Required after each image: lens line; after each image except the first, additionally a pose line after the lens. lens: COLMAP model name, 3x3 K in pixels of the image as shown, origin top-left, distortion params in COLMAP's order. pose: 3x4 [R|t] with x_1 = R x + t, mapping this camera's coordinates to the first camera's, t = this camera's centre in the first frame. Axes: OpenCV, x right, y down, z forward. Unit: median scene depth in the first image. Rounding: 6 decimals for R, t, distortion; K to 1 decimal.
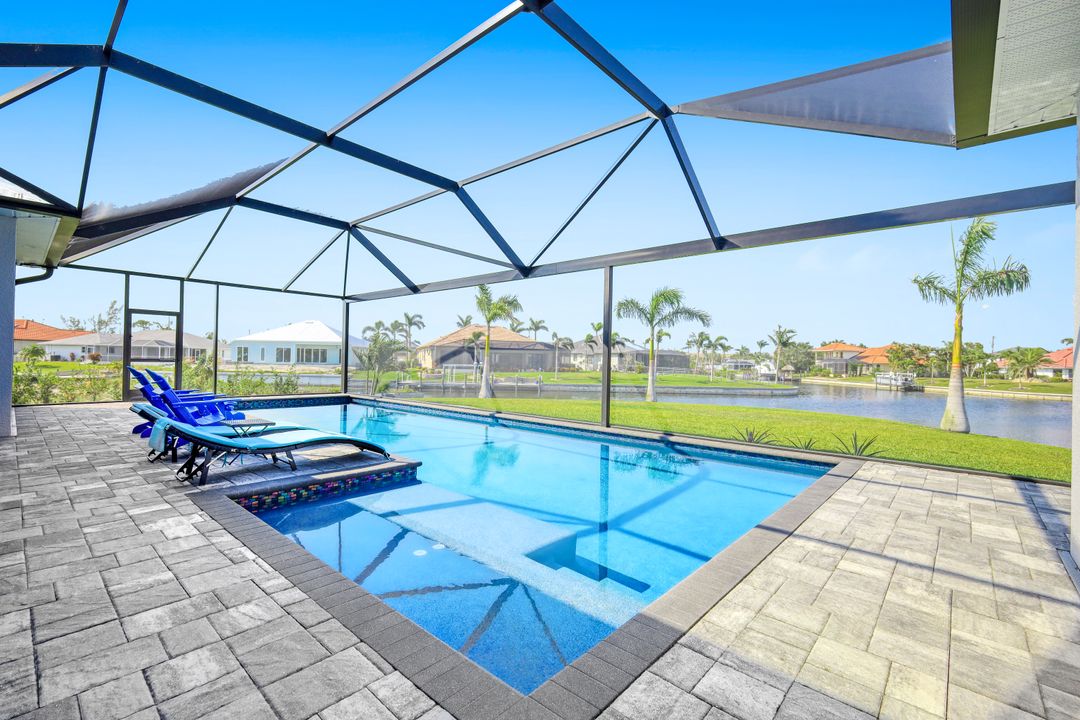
lens RADIAL K [[484.1, 0, 536.3], [0, 484.1, 367.0], [0, 0, 1]] dist [0.004802, -0.001621]
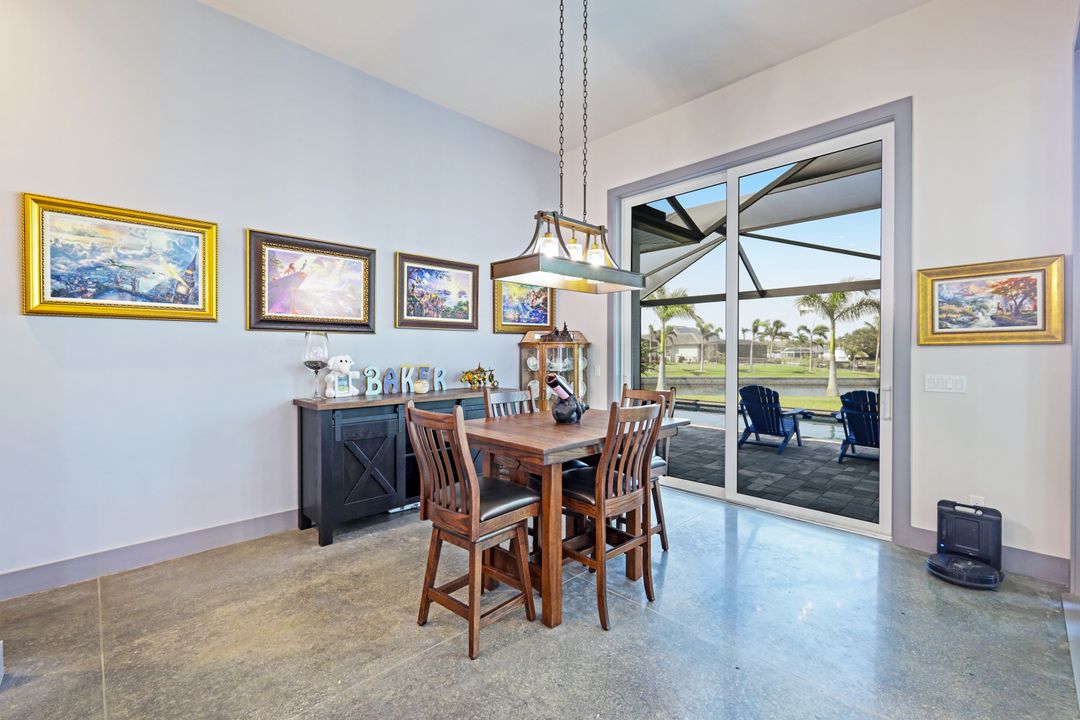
lens RADIAL K [[484.1, 0, 535.9], [0, 484.1, 358.4], [0, 0, 1]] dist [0.004802, -0.001621]
pose [[0.996750, -0.020066, -0.078012, -0.103596], [0.019964, 0.999799, -0.002085, -0.005603], [0.078039, 0.000521, 0.996950, -0.006114]]
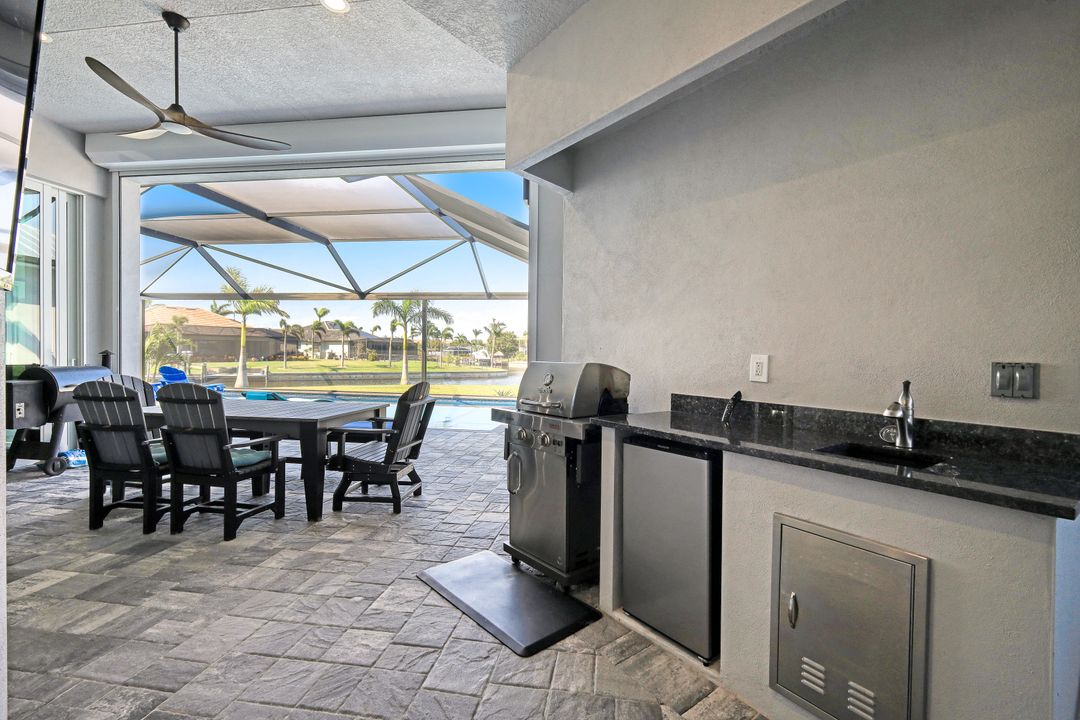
lens RADIAL K [[484.1, 0, 541.3], [0, 484.1, 357.9], [0, 0, 1]] dist [0.004802, -0.001621]
pose [[0.841208, -0.014436, 0.540519, -0.046325], [0.009455, 0.999883, 0.011991, -0.002299], [-0.540629, -0.004976, 0.841246, -0.070427]]
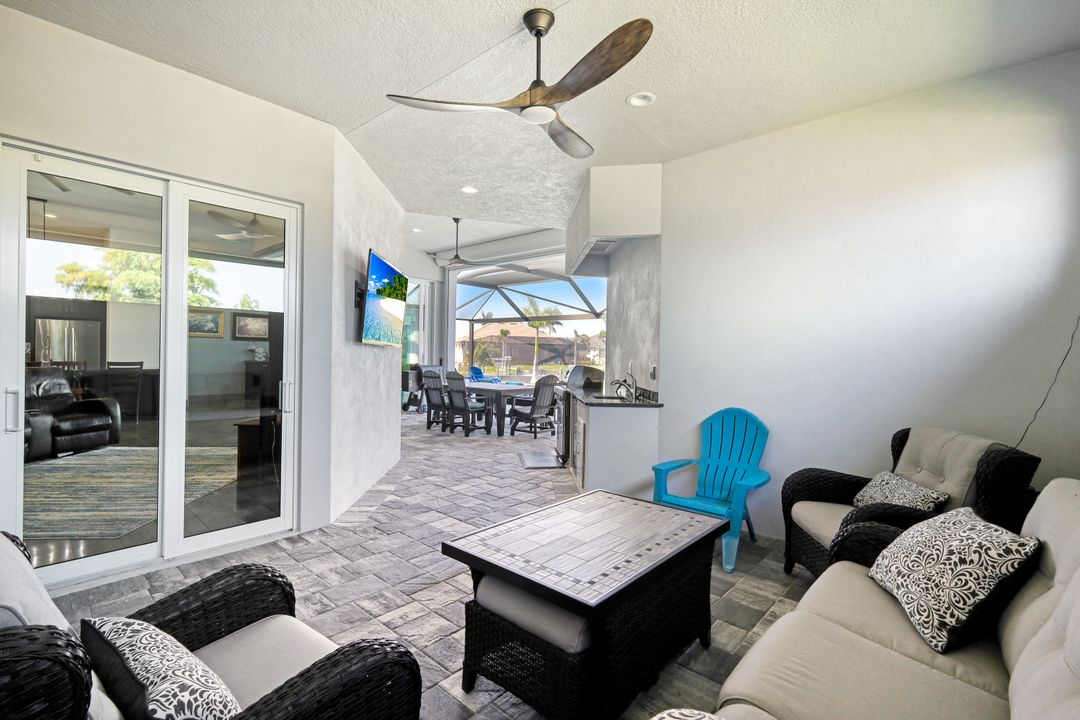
lens RADIAL K [[484.1, 0, 535.8], [0, 484.1, 354.4], [0, 0, 1]] dist [0.004802, -0.001621]
pose [[0.999865, -0.000510, -0.016429, -0.030291], [0.000343, 0.999948, -0.010192, -0.002601], [0.016433, 0.010185, 0.999813, -0.122262]]
